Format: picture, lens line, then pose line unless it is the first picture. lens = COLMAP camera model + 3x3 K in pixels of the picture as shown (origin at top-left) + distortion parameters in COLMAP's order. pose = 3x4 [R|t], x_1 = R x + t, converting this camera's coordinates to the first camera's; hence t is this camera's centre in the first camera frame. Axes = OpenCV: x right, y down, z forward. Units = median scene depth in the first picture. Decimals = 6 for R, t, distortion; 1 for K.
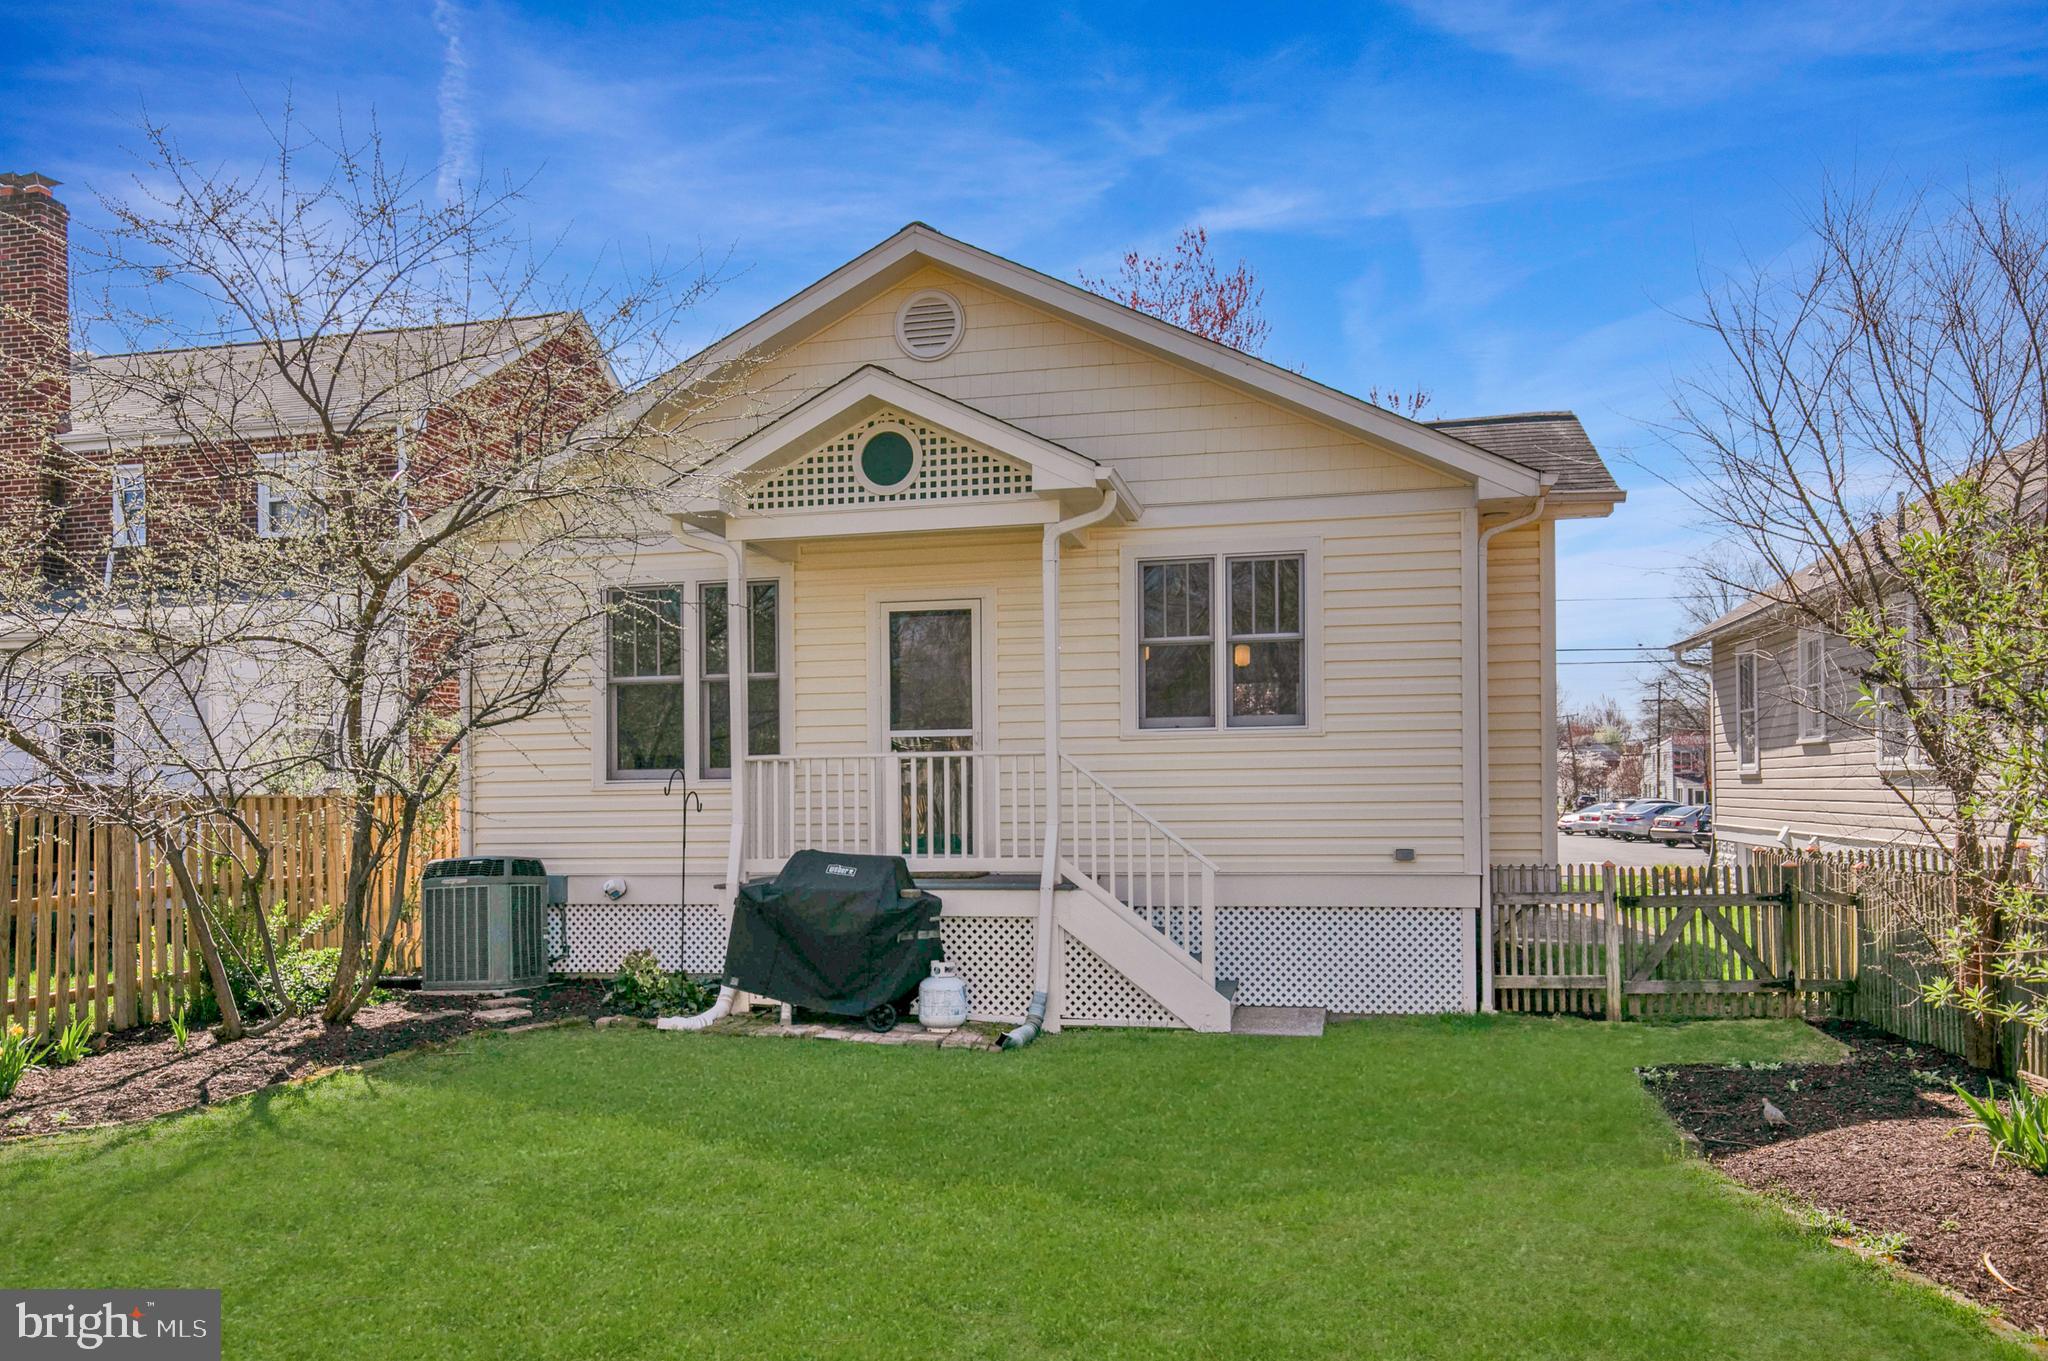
lens RADIAL K [[1491.6, 0, 1002.6], [0, 1491.6, 723.3], [0, 0, 1]] dist [0.006960, 0.006217]
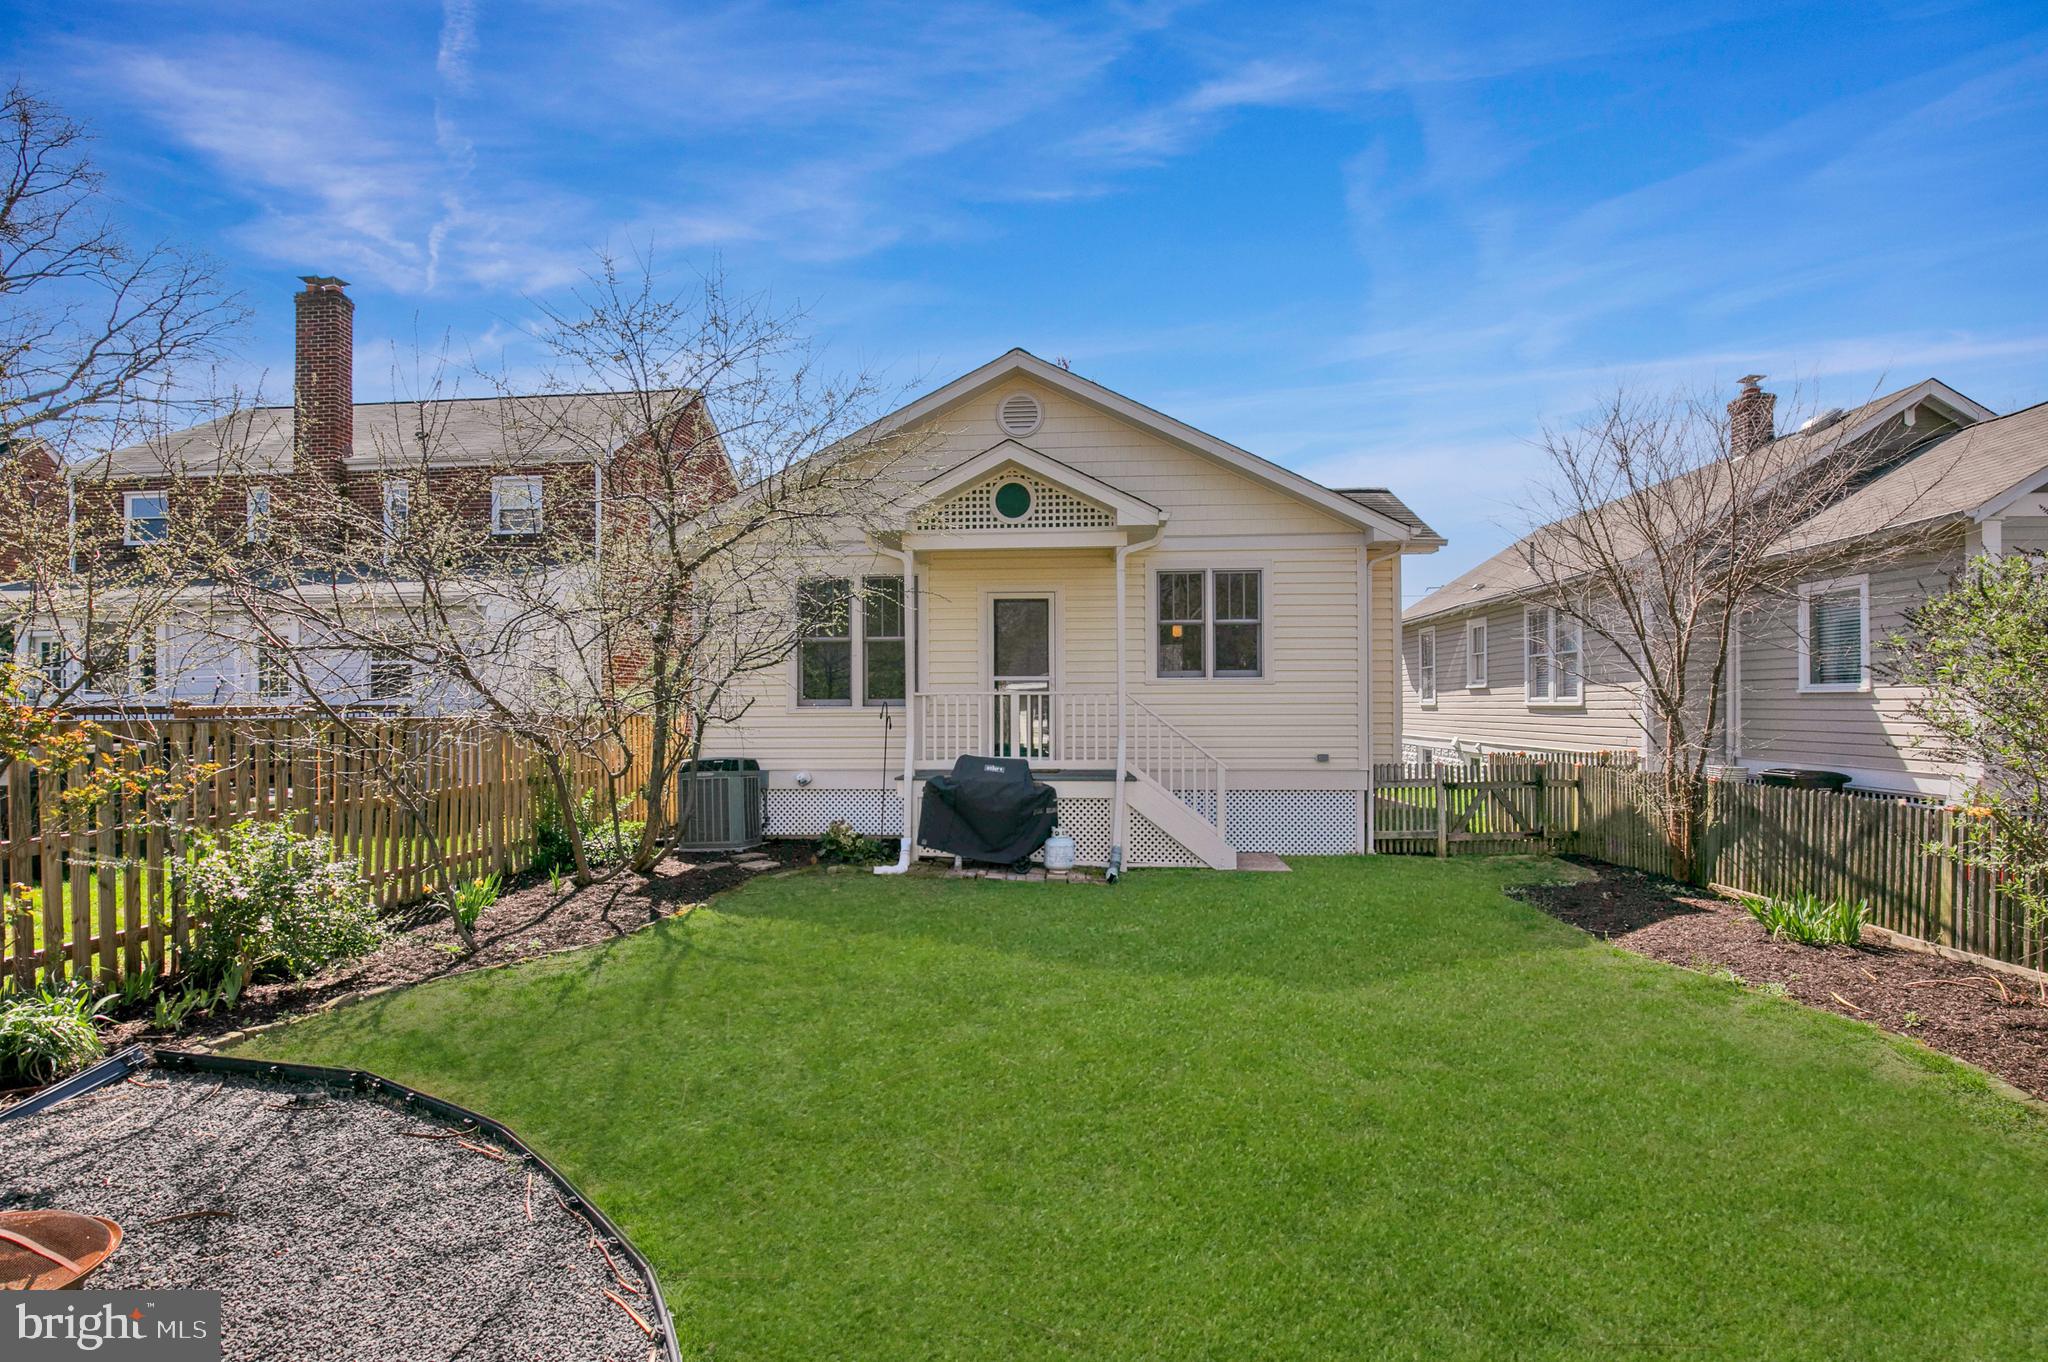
lens RADIAL K [[951.2, 0, 1025.2], [0, 951.2, 670.9], [0, 0, 1]] dist [-0.029182, 0.004992]
pose [[0.989017, 0.014143, 0.147126, -0.209030], [-0.015074, 0.999873, 0.005214, -0.007140], [-0.147034, -0.007375, 0.989104, 0.028428]]
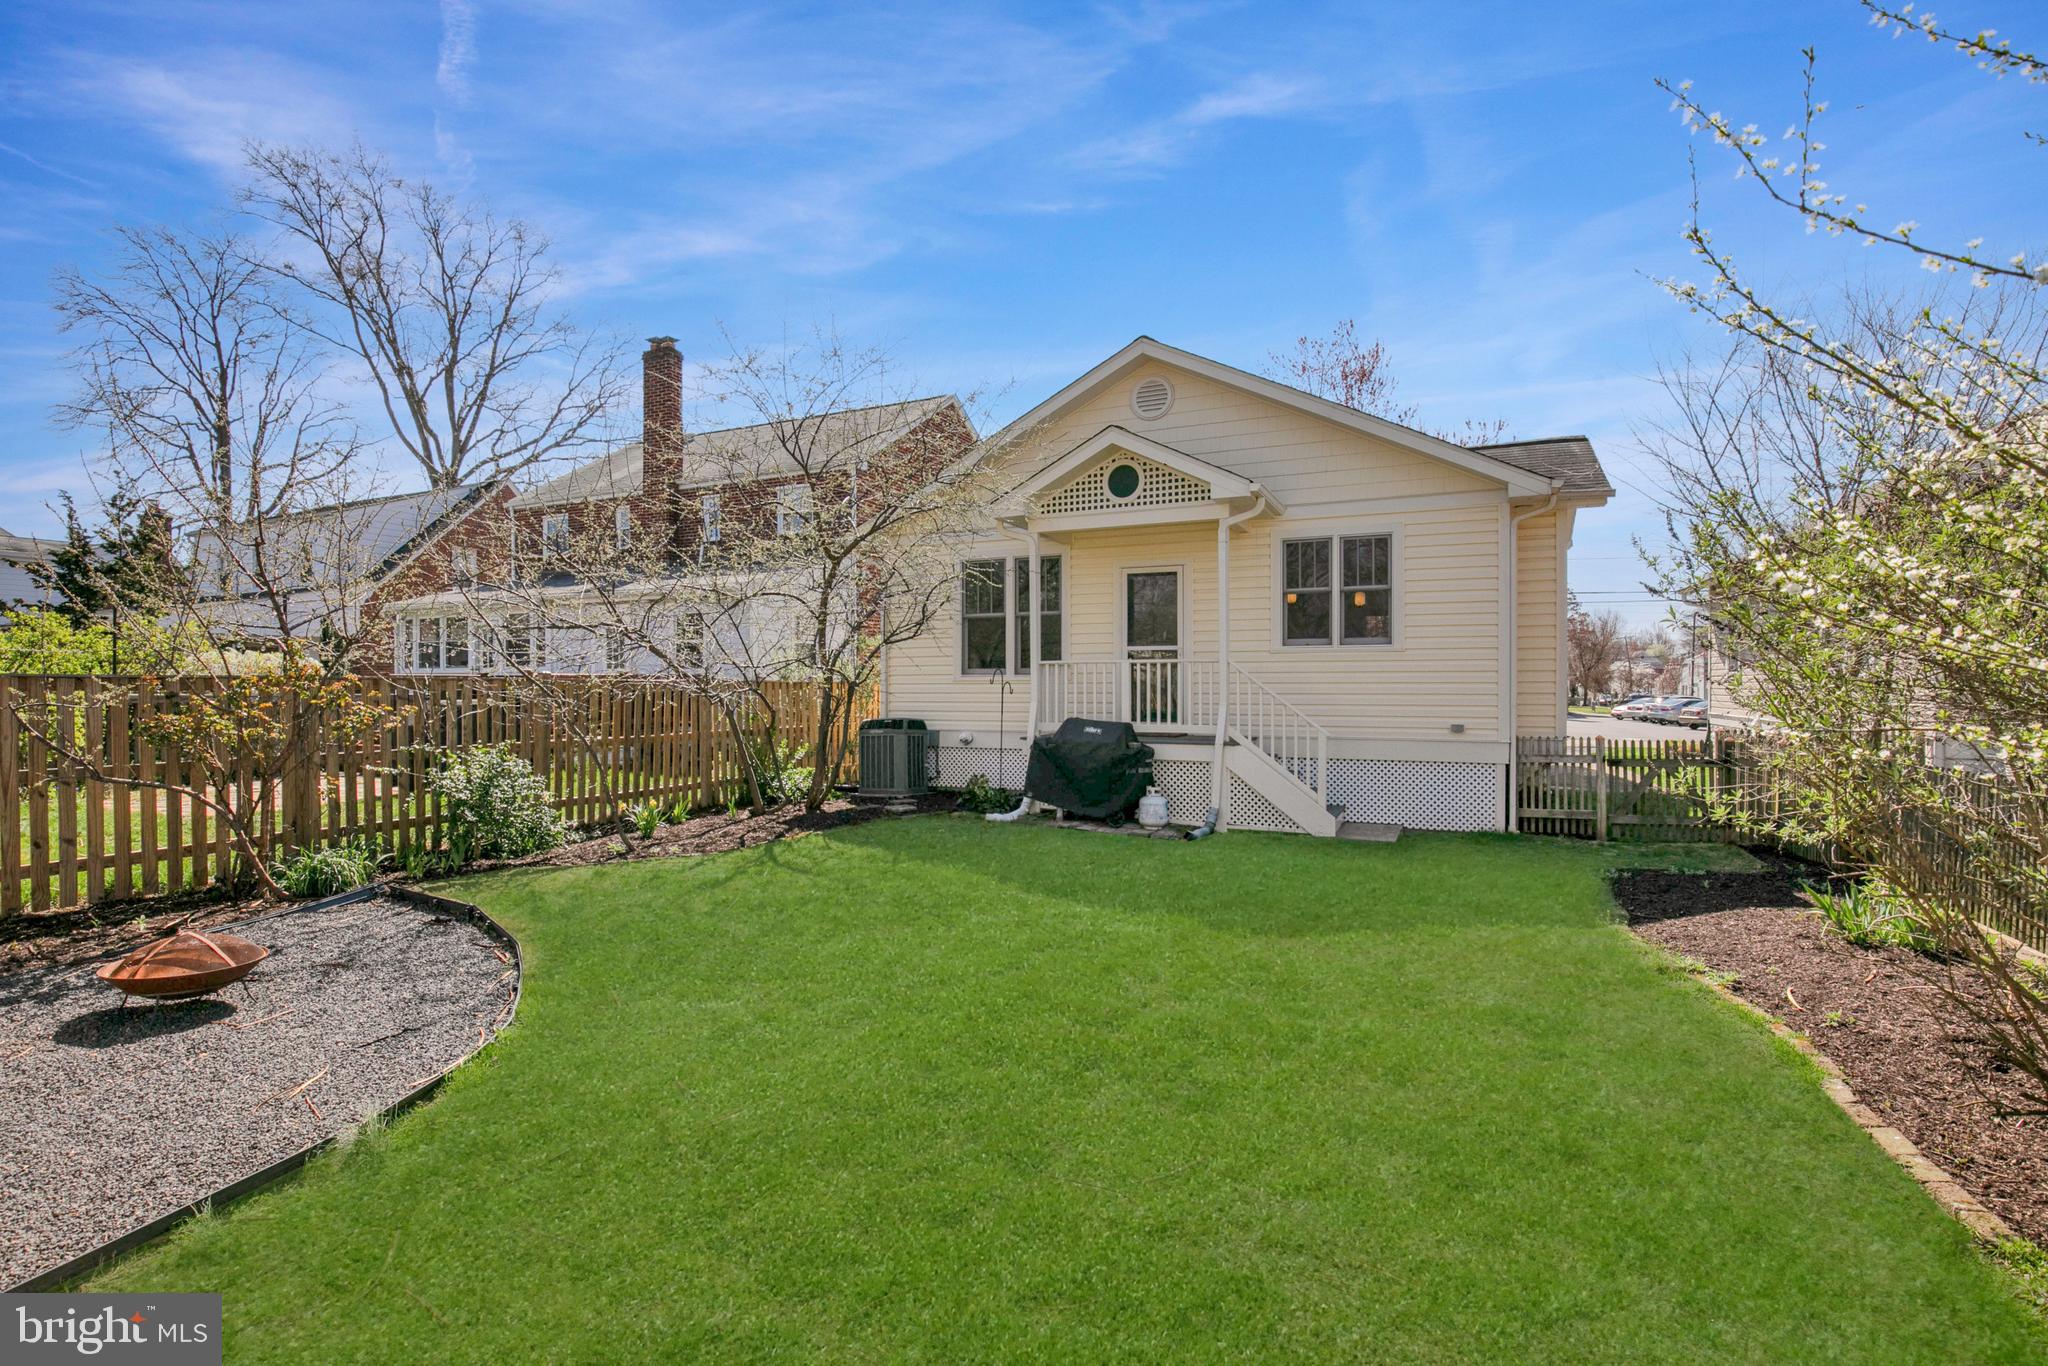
lens RADIAL K [[948.4, 0, 1025.9], [0, 948.4, 652.7], [0, 0, 1]] dist [-0.024928, -0.000039]
pose [[0.977731, 0.005679, -0.209786, 0.038337], [-0.003028, 0.999911, 0.012958, -0.001521], [0.209841, -0.012035, 0.977661, -0.047833]]
